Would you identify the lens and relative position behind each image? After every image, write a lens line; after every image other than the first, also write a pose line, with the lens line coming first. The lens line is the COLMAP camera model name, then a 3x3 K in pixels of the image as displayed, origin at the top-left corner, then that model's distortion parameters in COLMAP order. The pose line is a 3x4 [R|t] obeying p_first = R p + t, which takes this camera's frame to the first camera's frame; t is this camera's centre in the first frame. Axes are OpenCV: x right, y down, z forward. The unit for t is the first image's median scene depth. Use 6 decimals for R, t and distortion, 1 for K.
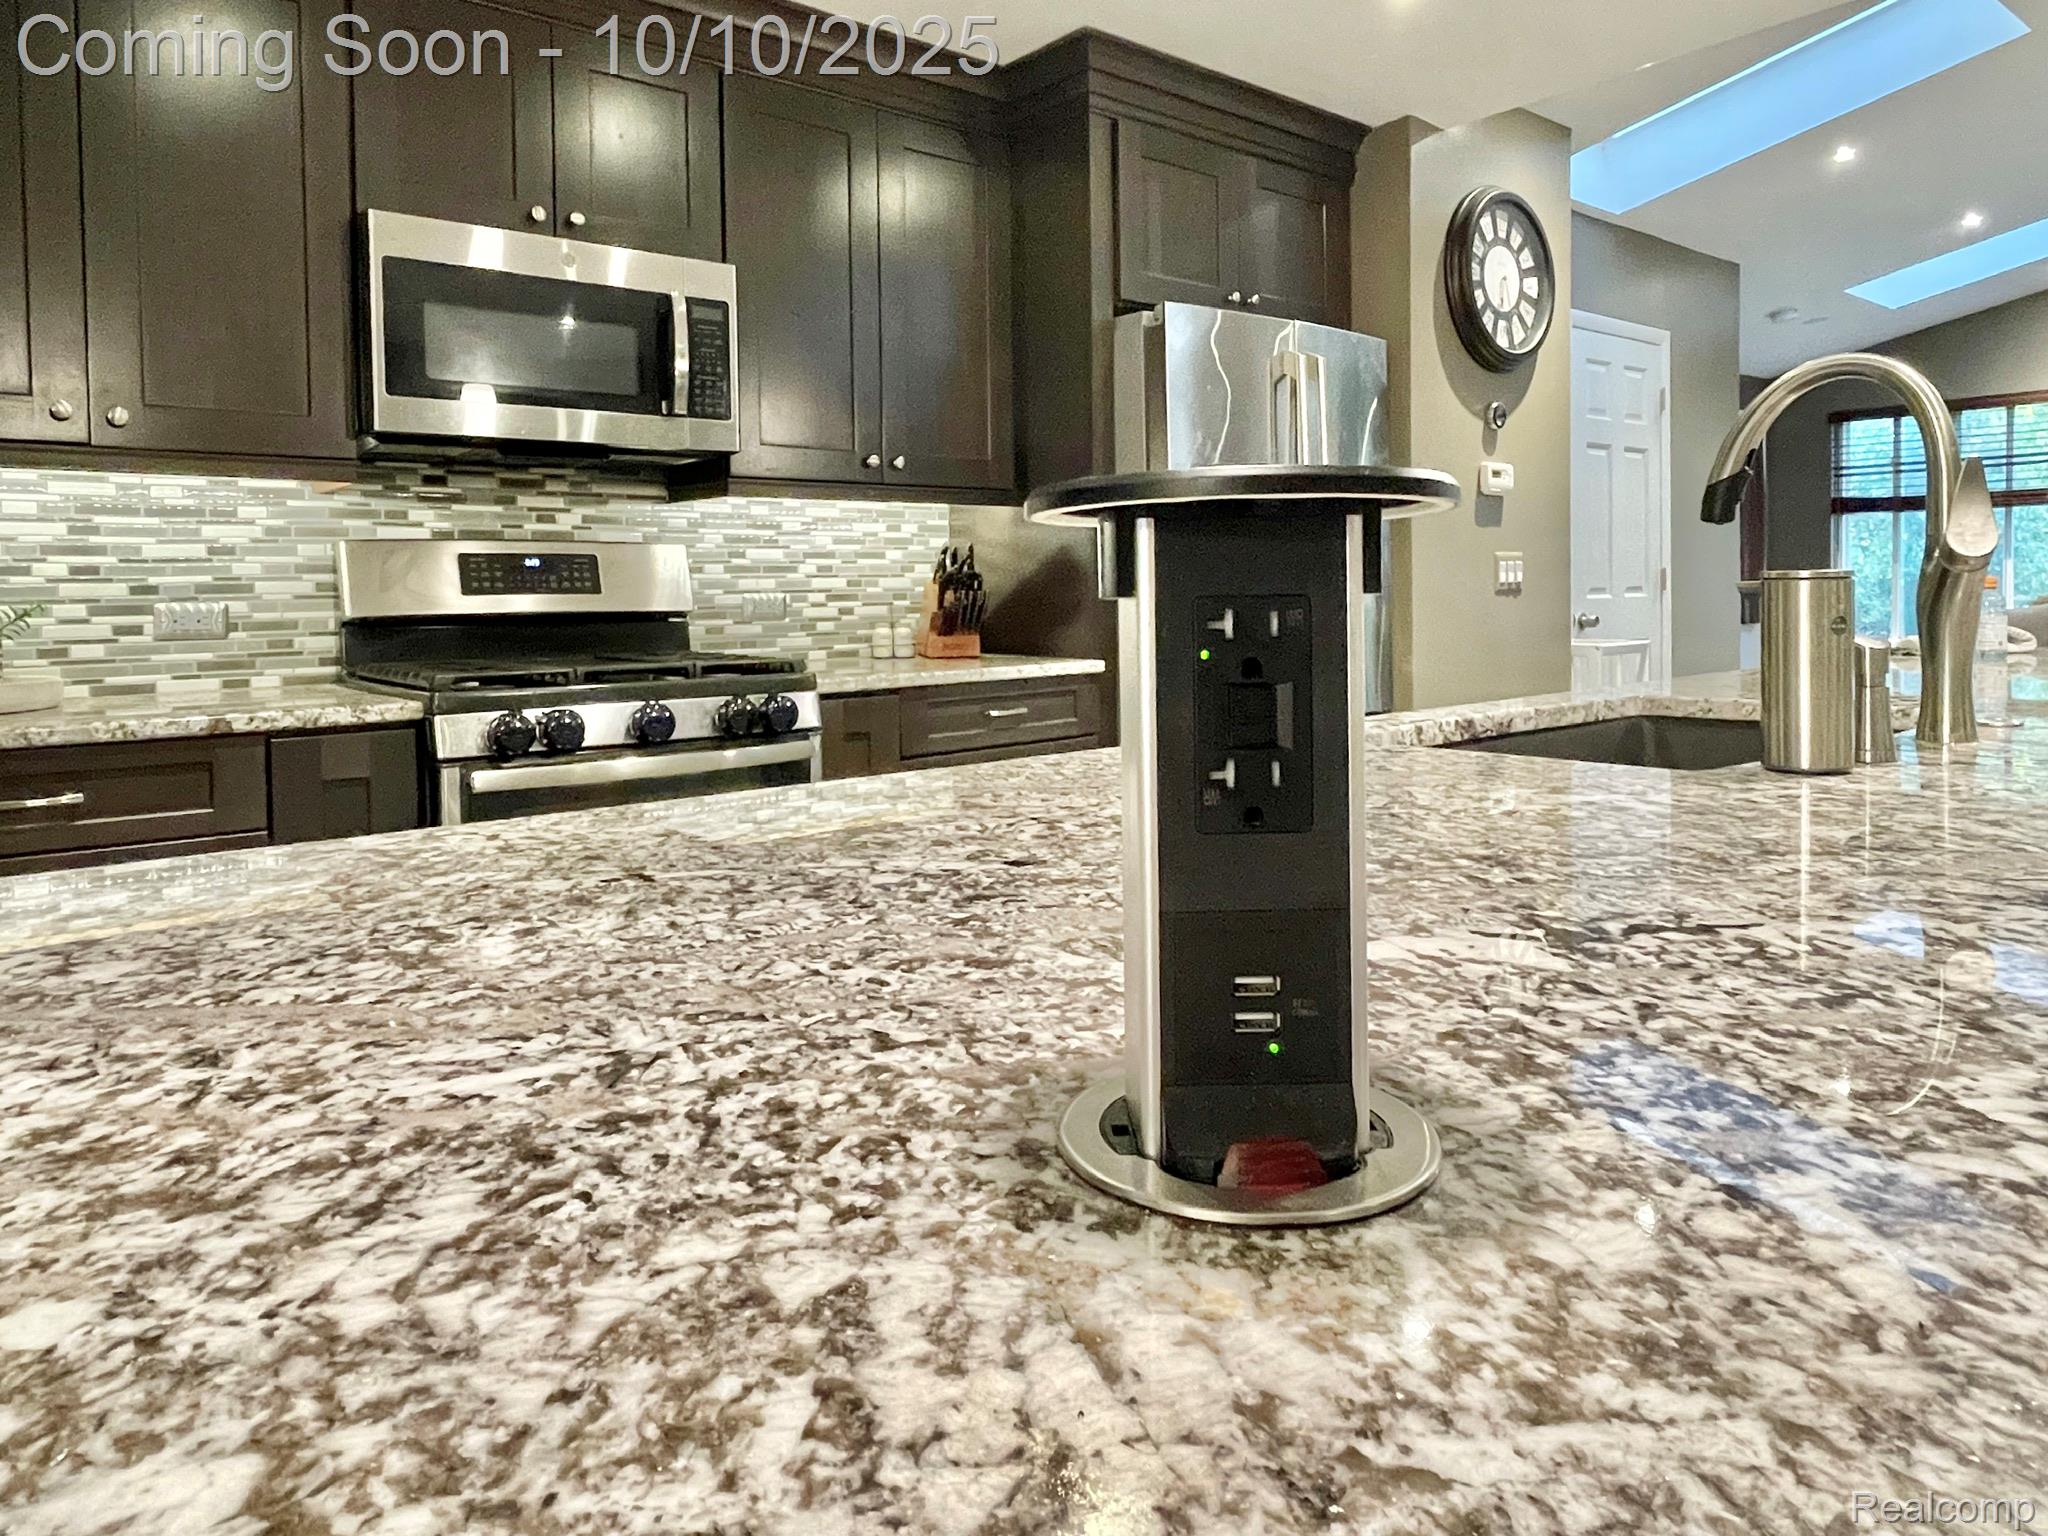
lens RADIAL K [[1340.0, 0, 994.2], [0, 1340.0, 614.1], [0, 0, 1]] dist [-0.001628, -0.005783]
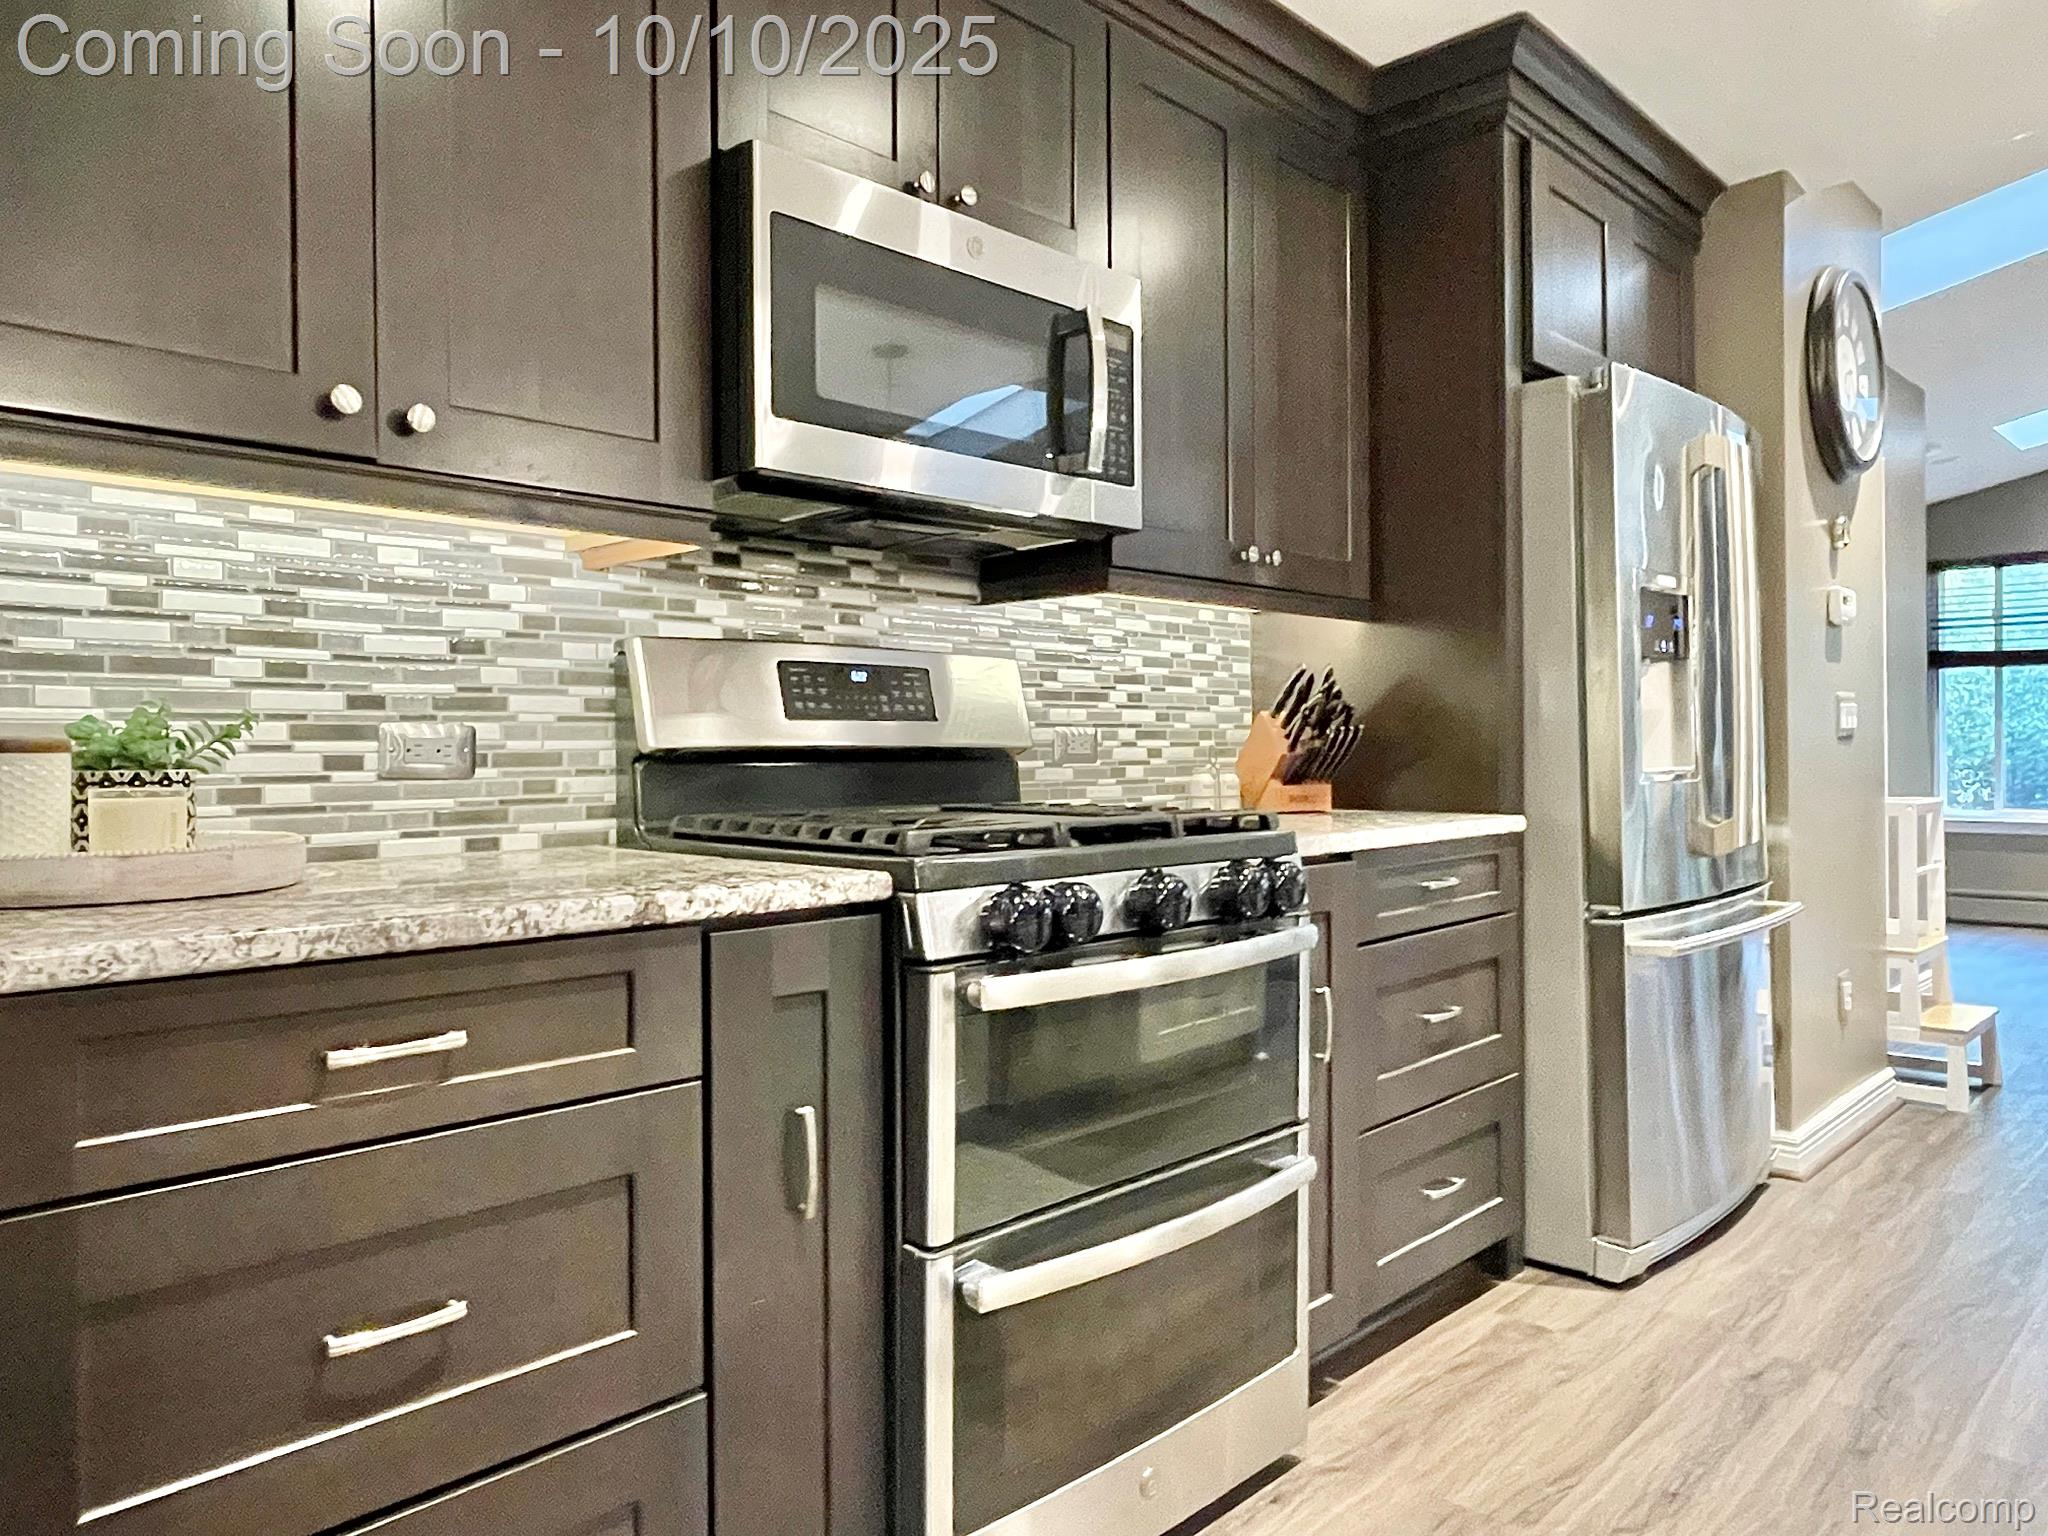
lens RADIAL K [[1398.3, 0, 1013.5], [0, 1398.3, 753.8], [0, 0, 1]] dist [-0.000664, -0.000910]
pose [[0.993800, 0.008753, 0.110838, -0.350786], [-0.007215, 0.999872, -0.014273, 0.013379], [-0.110948, 0.013385, 0.993736, 0.247052]]
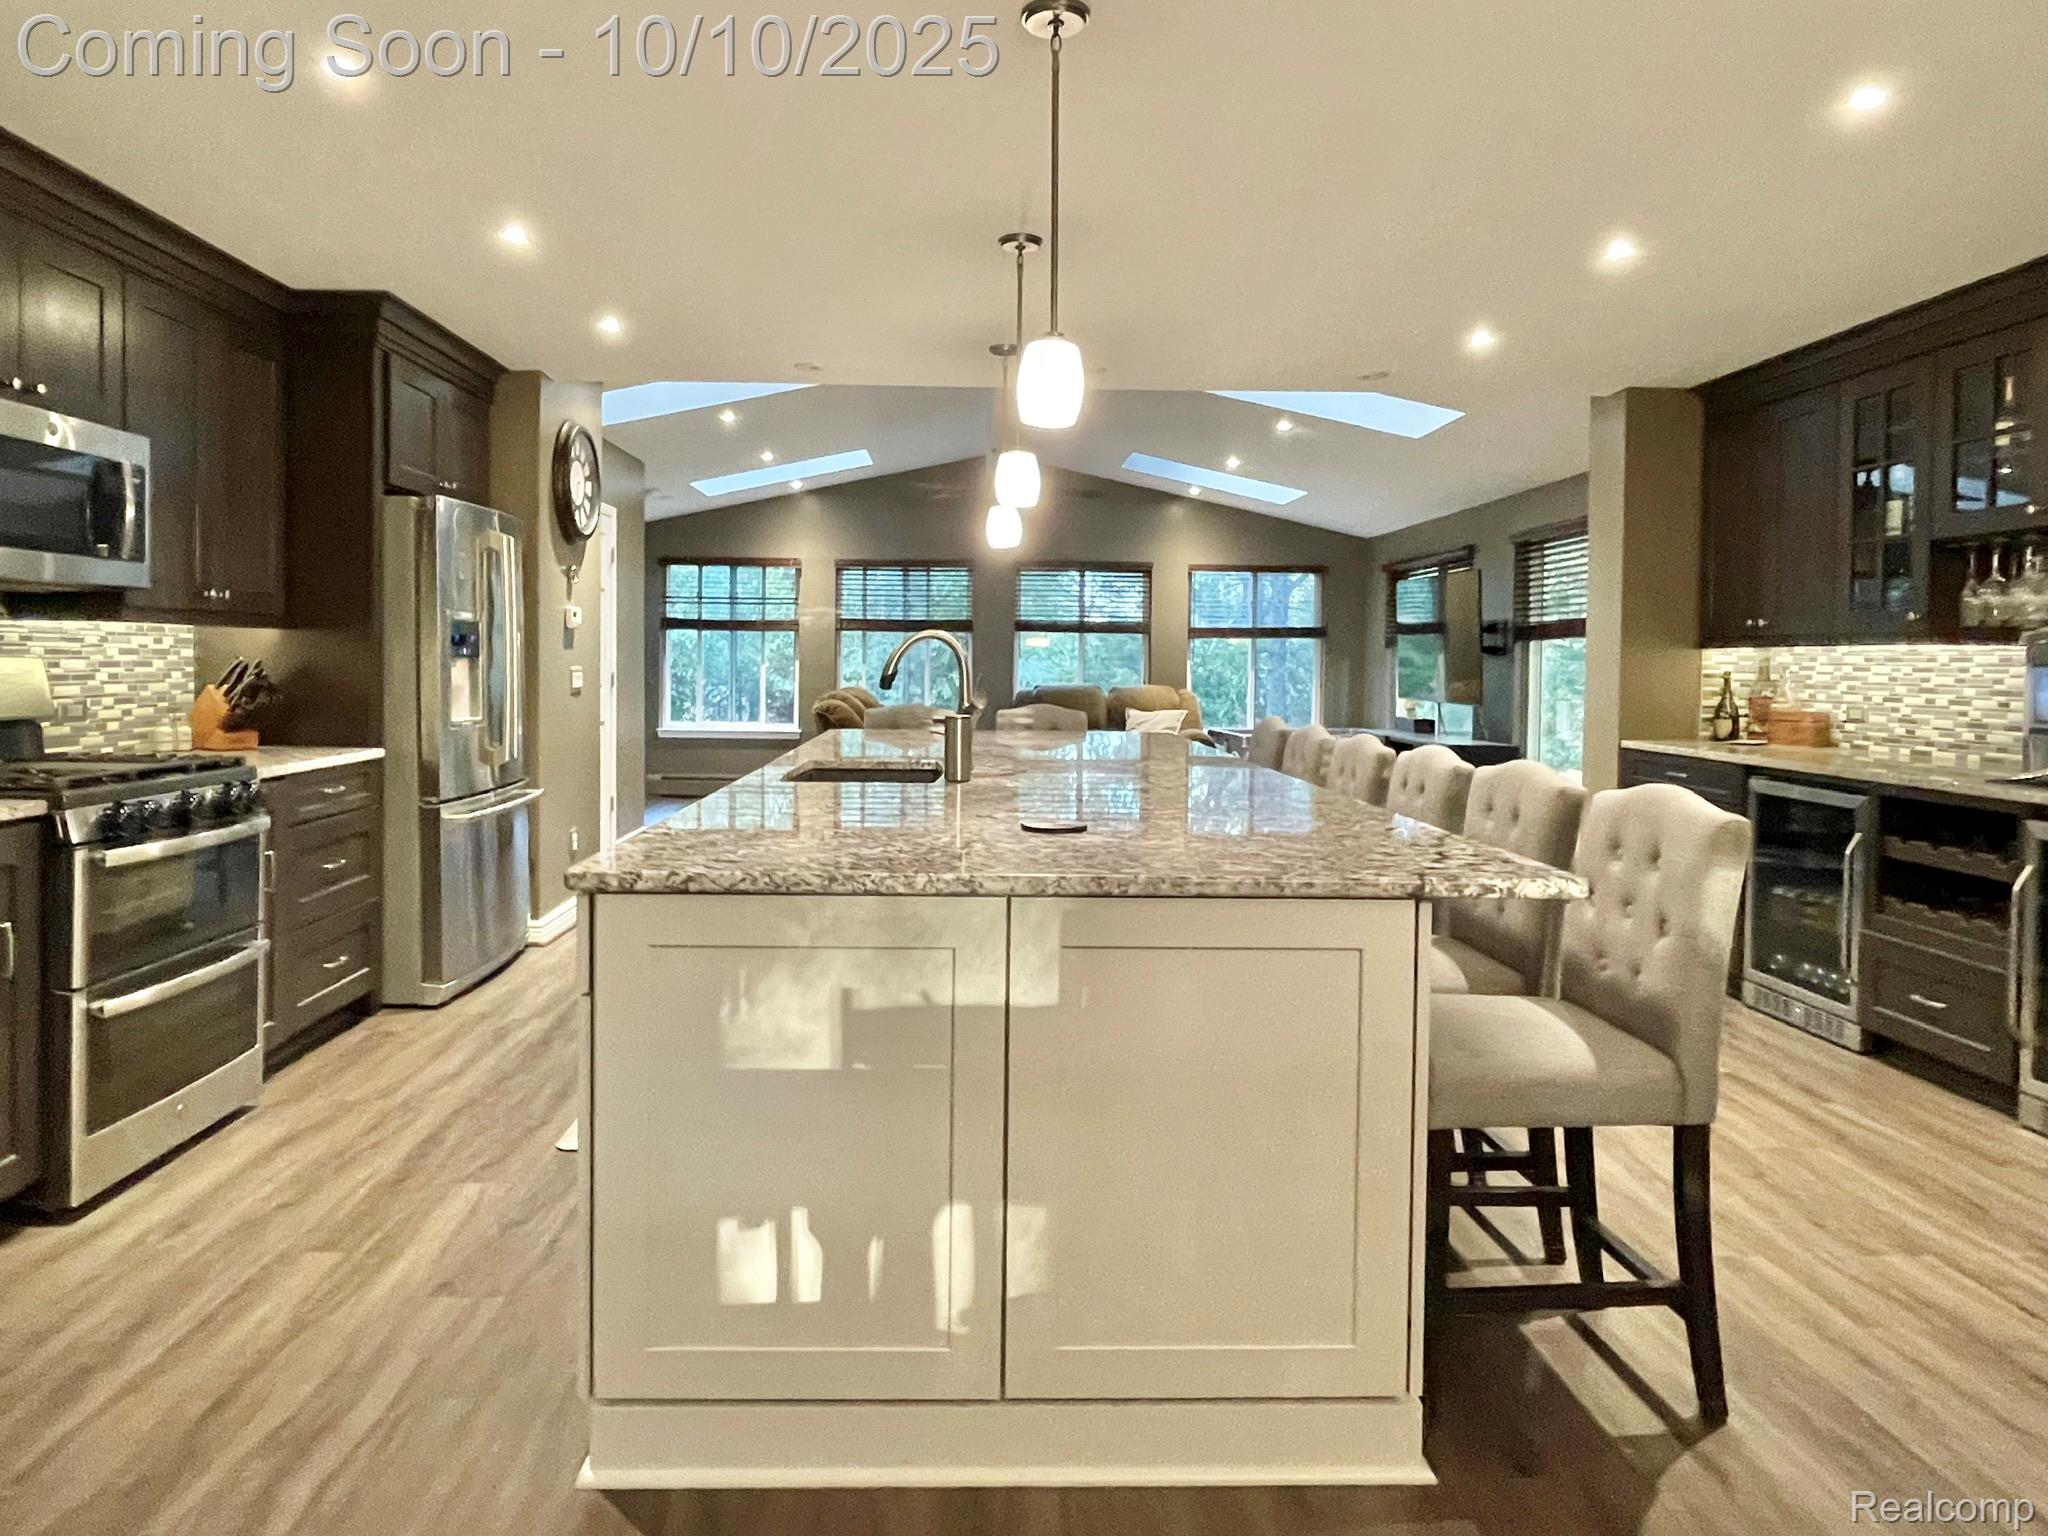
lens RADIAL K [[1287.0, 0, 1019.3], [0, 1287.0, 690.1], [0, 0, 1]] dist [-0.020794, -0.002066]
pose [[0.599626, 0.006590, 0.800253, -0.658195], [-0.011656, 0.999932, 0.000499, -0.038562], [-0.800195, -0.009627, 0.599662, -0.350020]]
